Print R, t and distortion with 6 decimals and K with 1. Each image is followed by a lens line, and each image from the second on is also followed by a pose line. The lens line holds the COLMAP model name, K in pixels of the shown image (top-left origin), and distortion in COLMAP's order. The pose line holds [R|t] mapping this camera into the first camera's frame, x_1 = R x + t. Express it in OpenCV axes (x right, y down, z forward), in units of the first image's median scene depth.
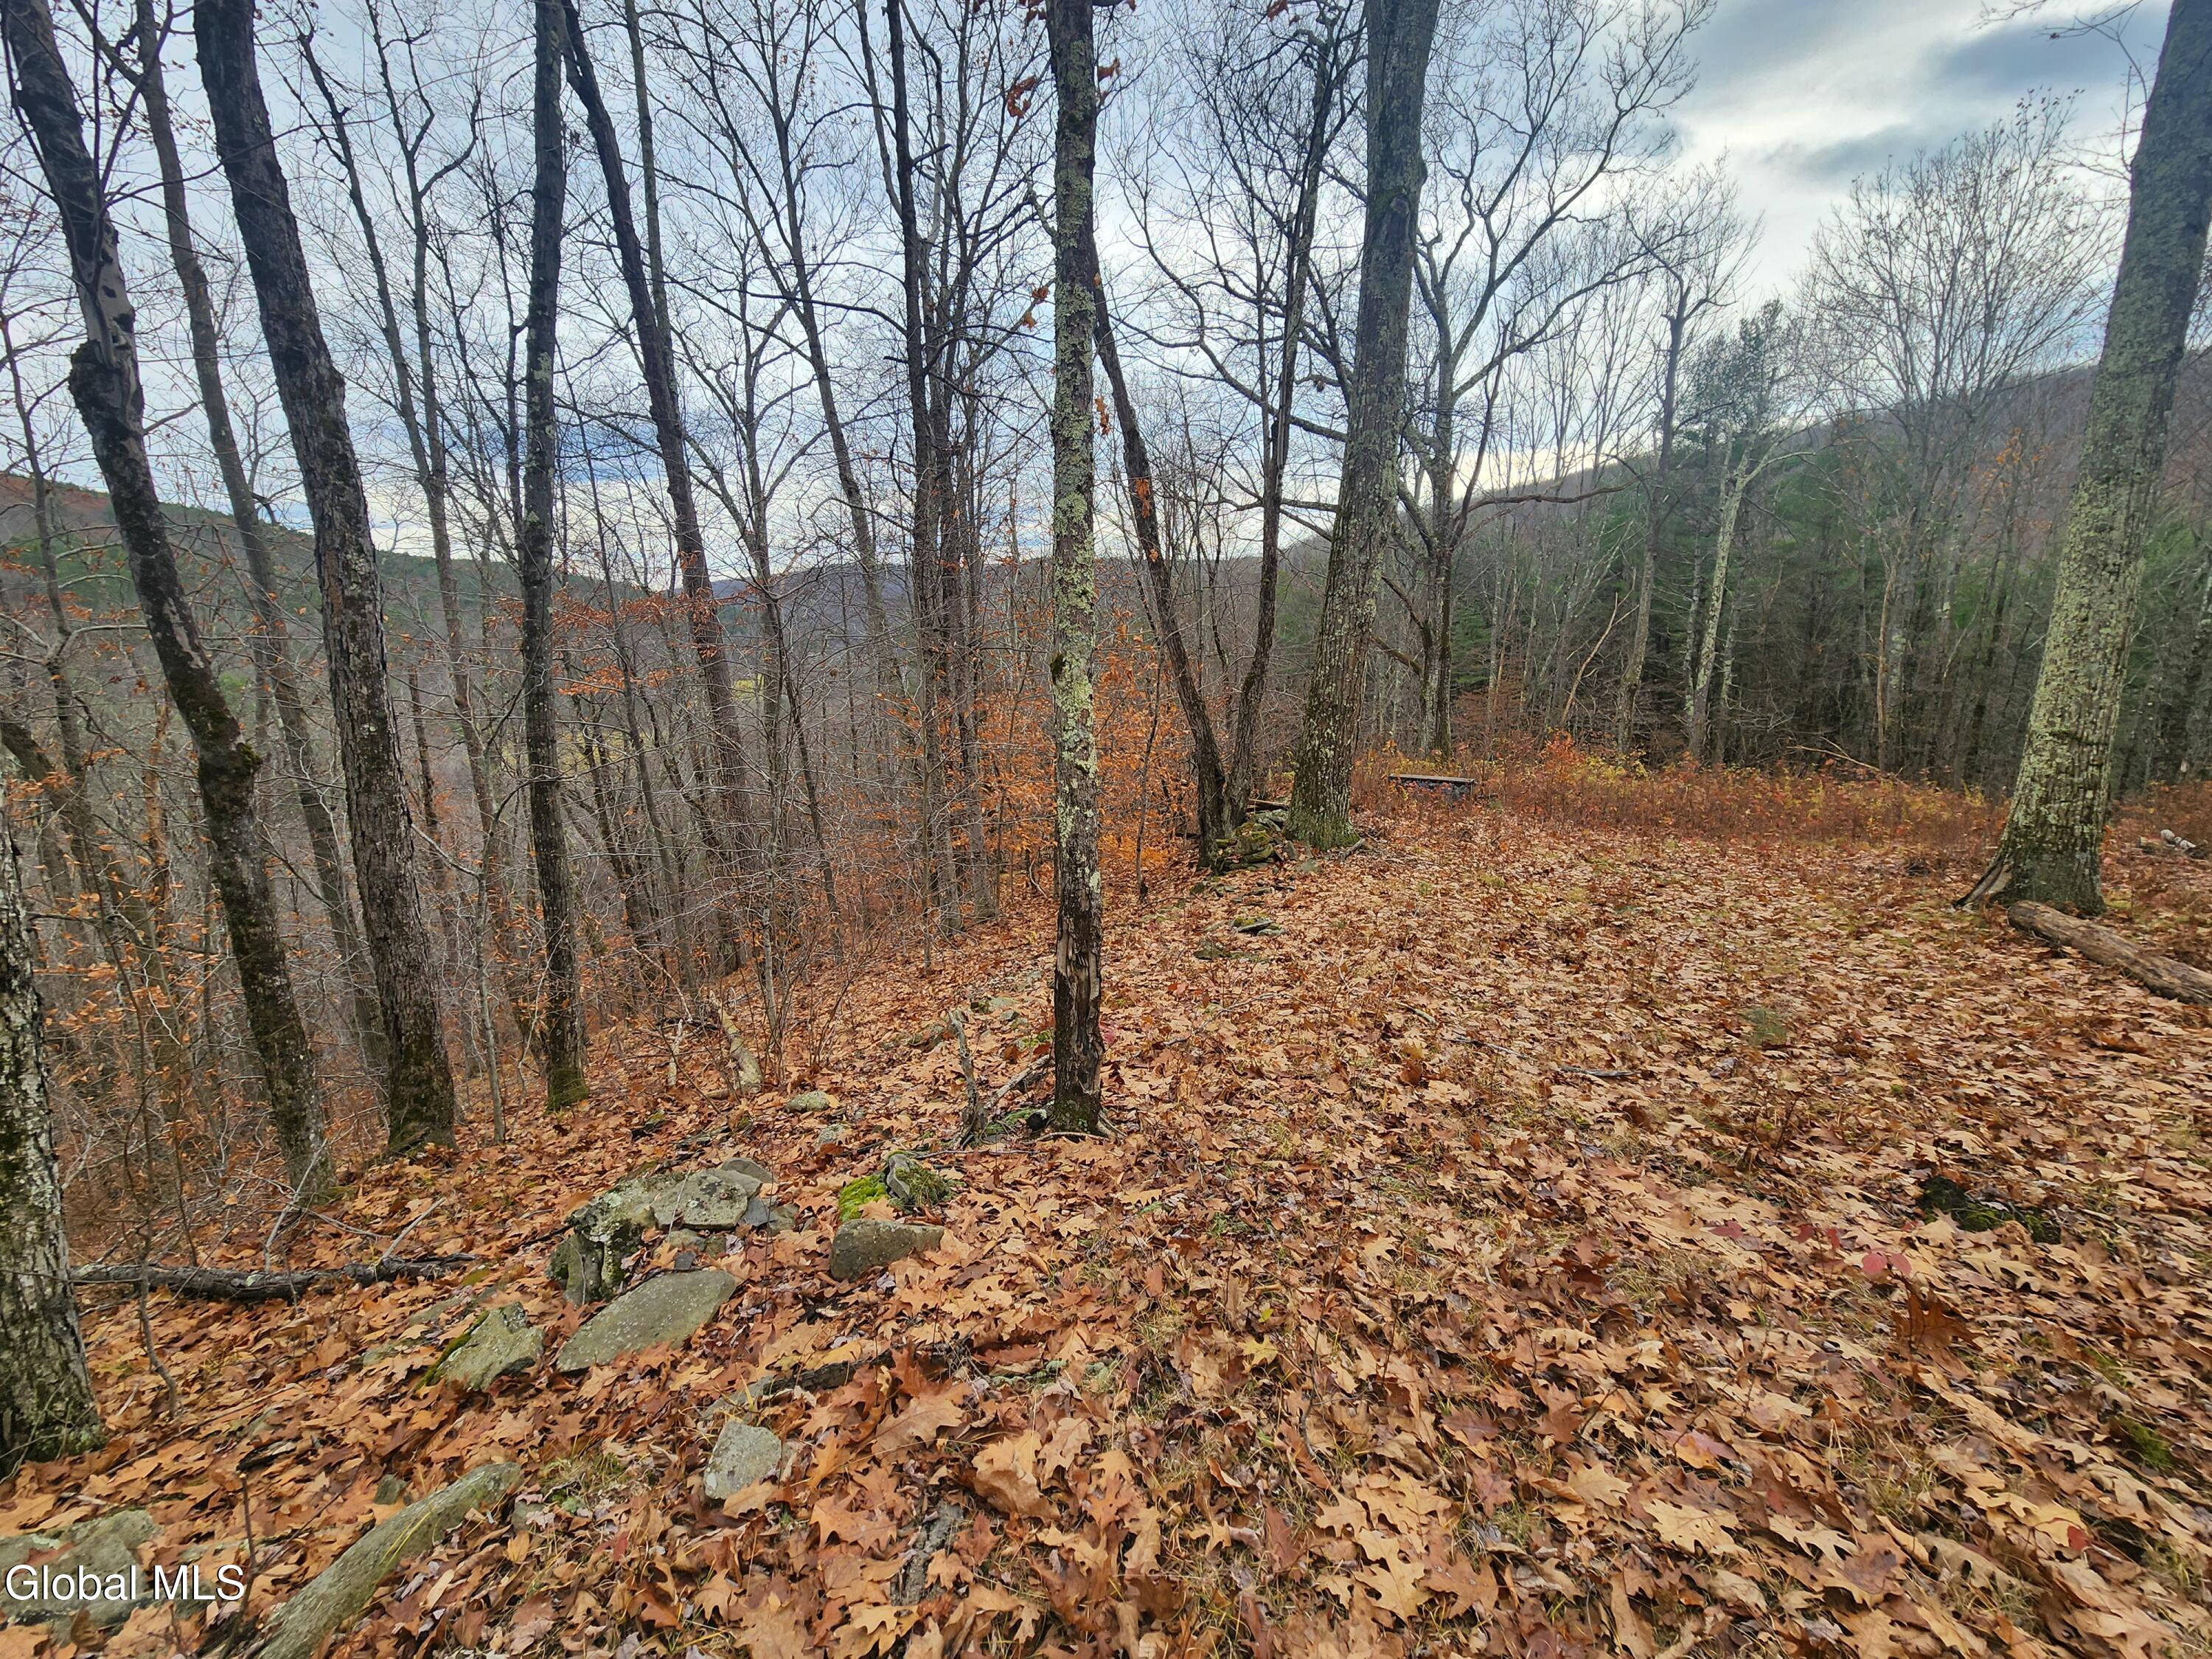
lens RADIAL K [[897.9, 0, 1110.2], [0, 897.9, 826.7], [0, 0, 1]] dist [0.001910, -0.000334]
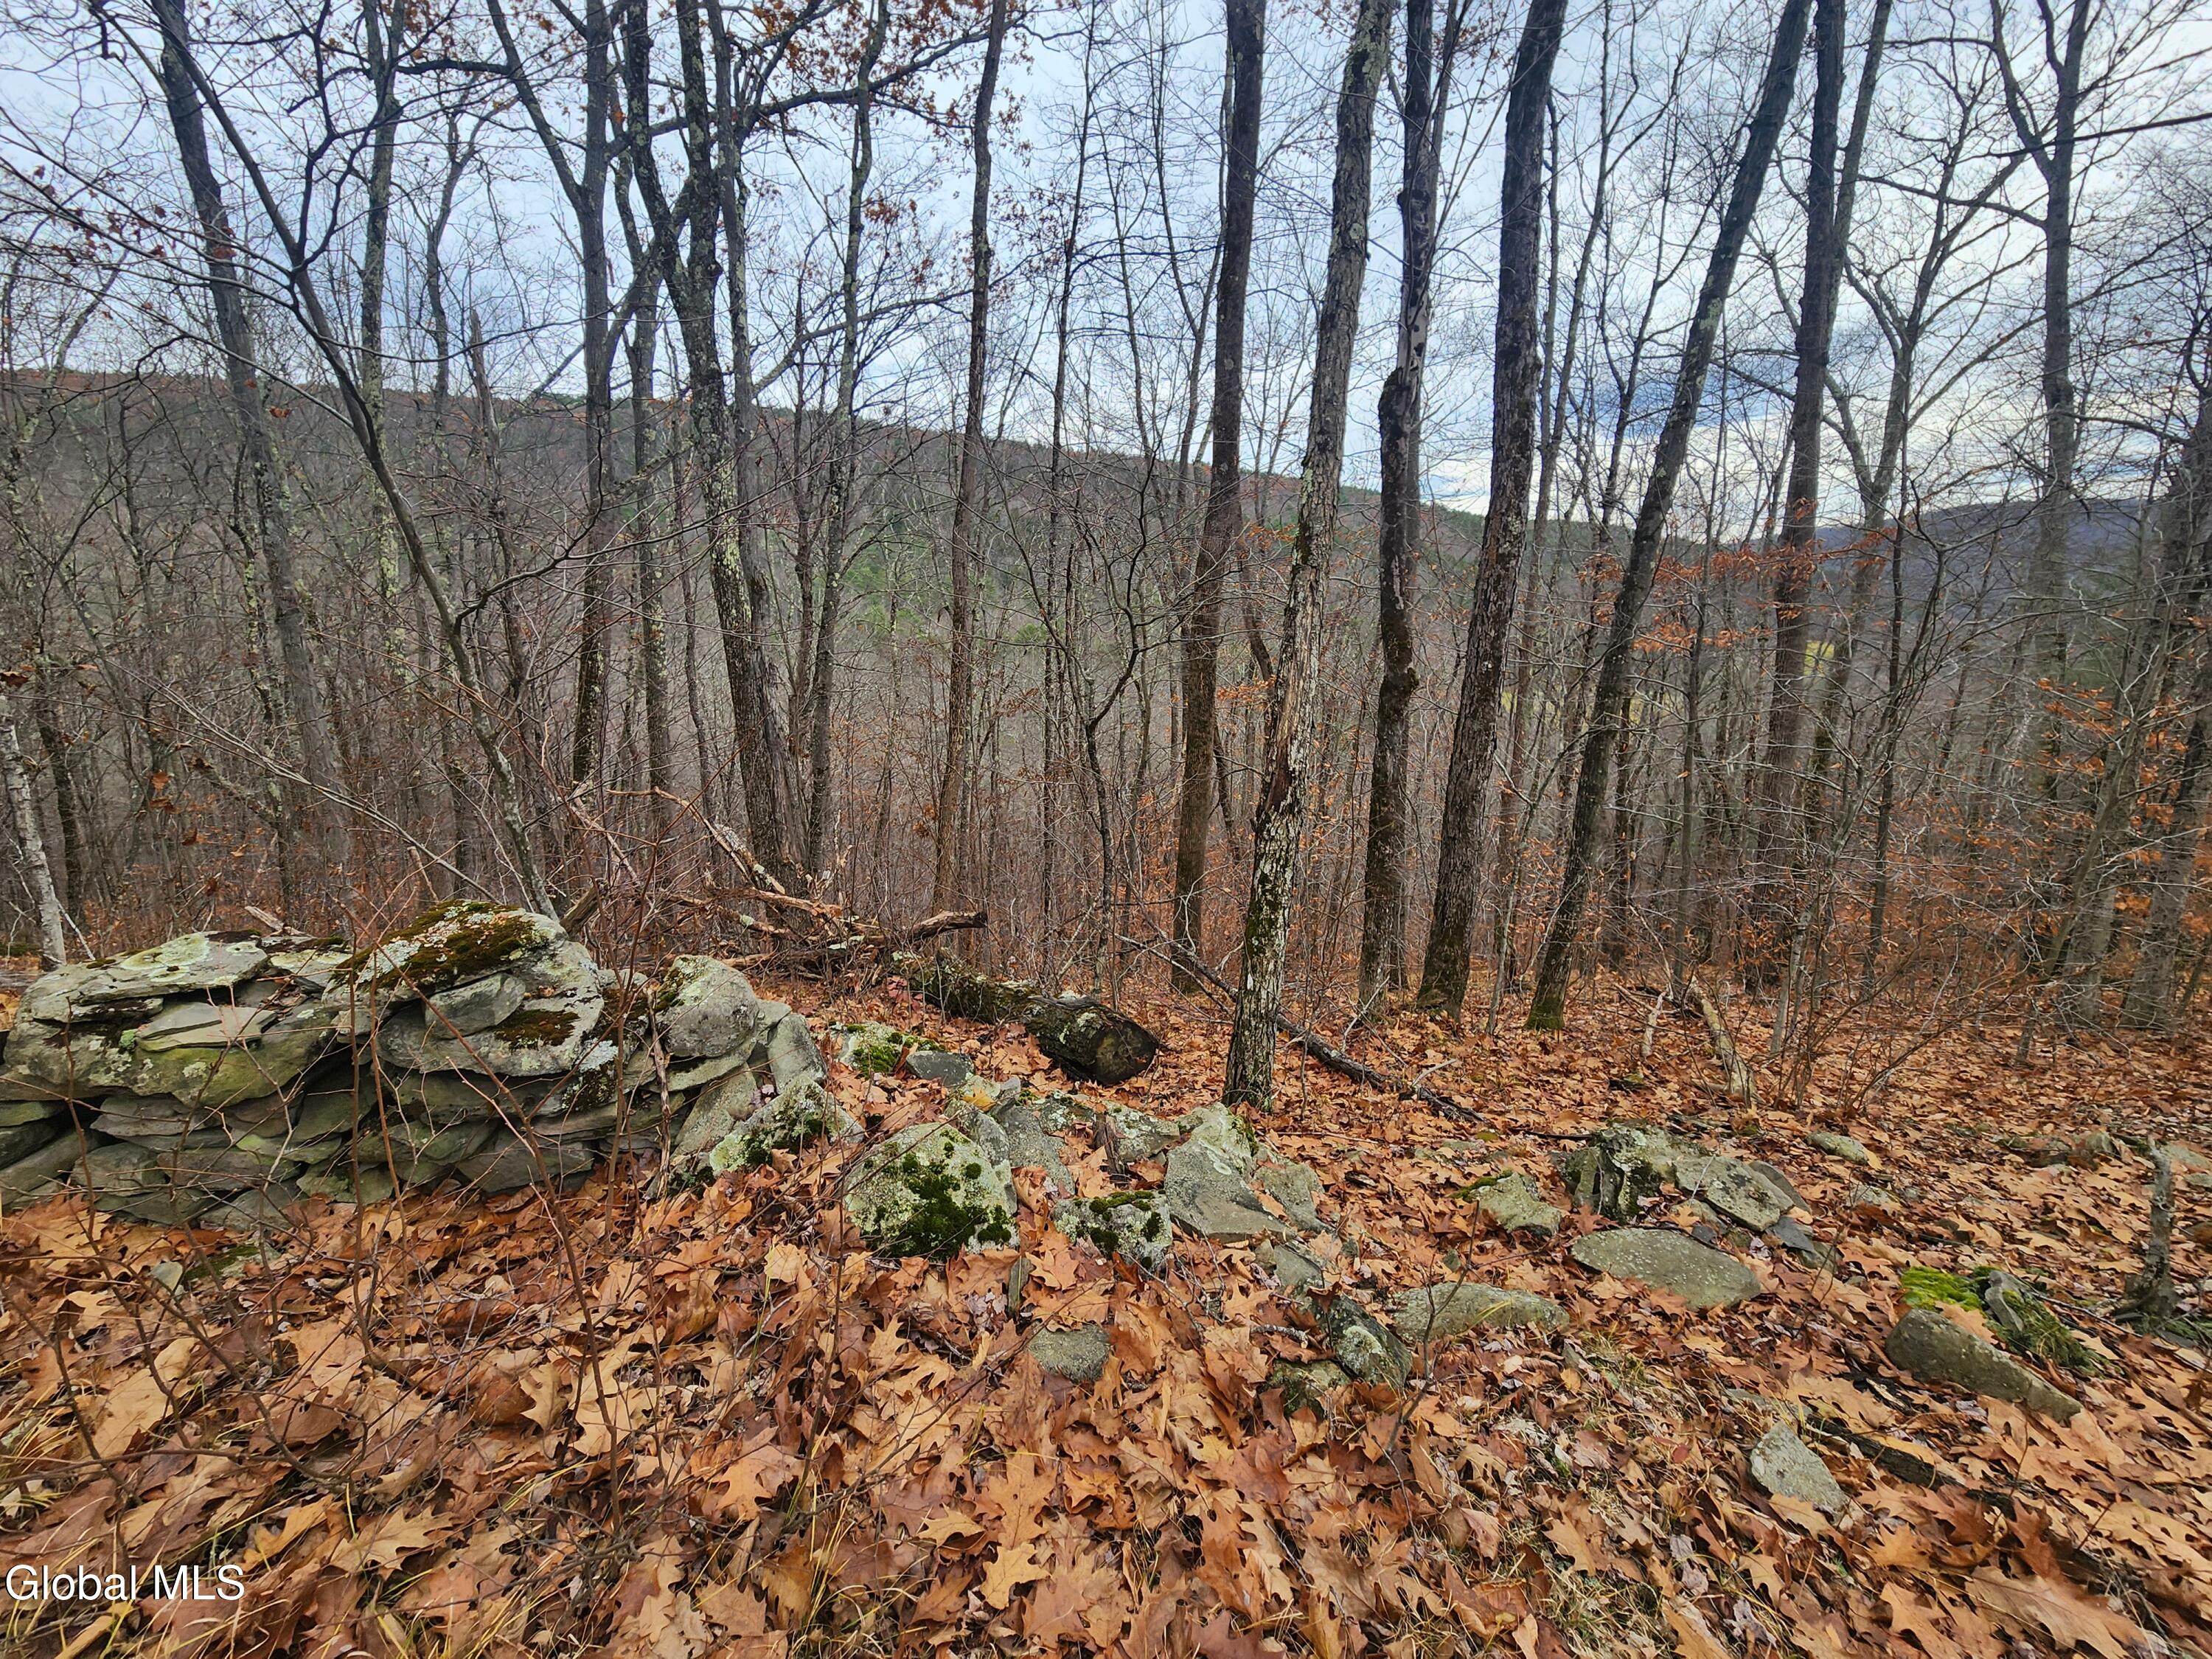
lens RADIAL K [[897.9, 0, 1107.2], [0, 897.9, 826.7], [0, 0, 1]] dist [0.001910, -0.000334]
pose [[0.526028, 0.234174, -0.817592, -0.113553], [-0.196292, 0.968818, 0.151196, 0.030658], [0.827504, 0.080954, 0.555592, -0.116238]]
